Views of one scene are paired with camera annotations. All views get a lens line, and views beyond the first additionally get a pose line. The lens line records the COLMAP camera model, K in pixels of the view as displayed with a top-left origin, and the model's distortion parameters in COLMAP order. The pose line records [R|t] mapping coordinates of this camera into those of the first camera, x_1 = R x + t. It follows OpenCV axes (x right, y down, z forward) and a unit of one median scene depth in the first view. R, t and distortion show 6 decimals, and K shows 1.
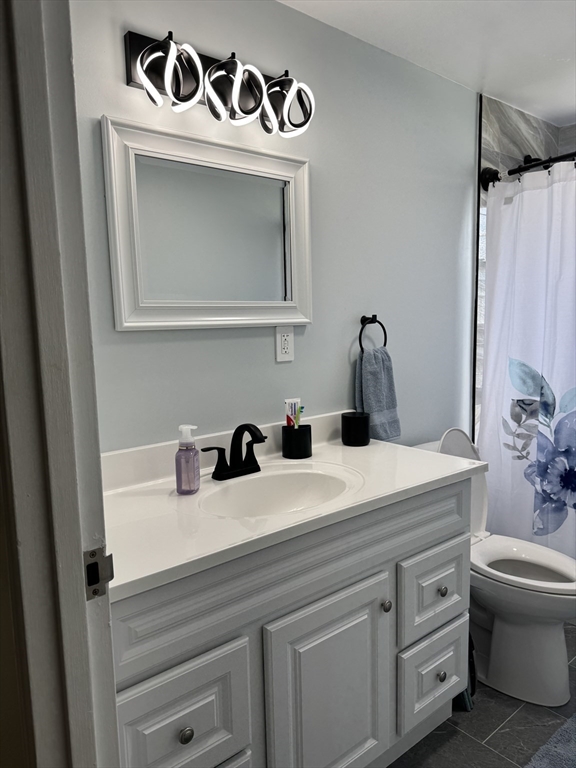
lens RADIAL K [[533.7, 0, 288.0], [0, 533.7, 384.0], [0, 0, 1]] dist [0.089490, -0.134080]
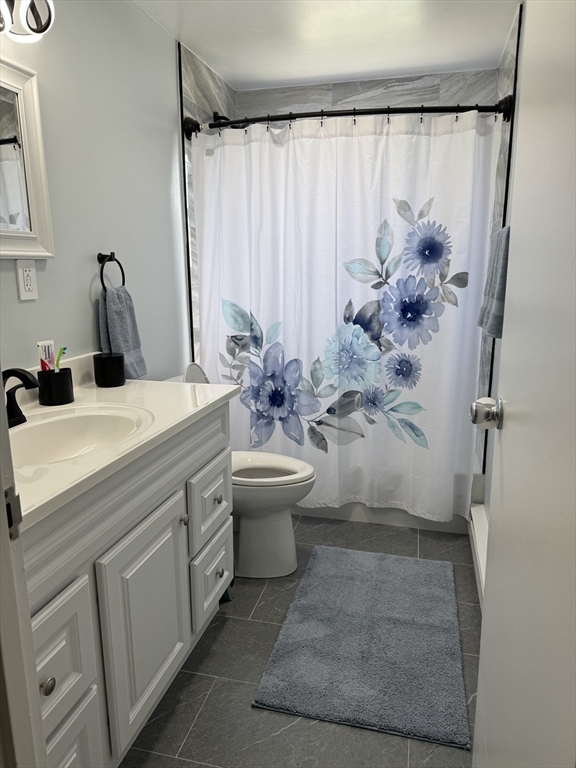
lens RADIAL K [[533.7, 0, 288.0], [0, 533.7, 384.0], [0, 0, 1]] dist [0.089490, -0.134080]
pose [[0.806293, -0.102517, 0.582565, -0.177264], [0.052668, 0.993398, 0.101919, 0.025014], [-0.589167, -0.051494, 0.806369, 0.008142]]
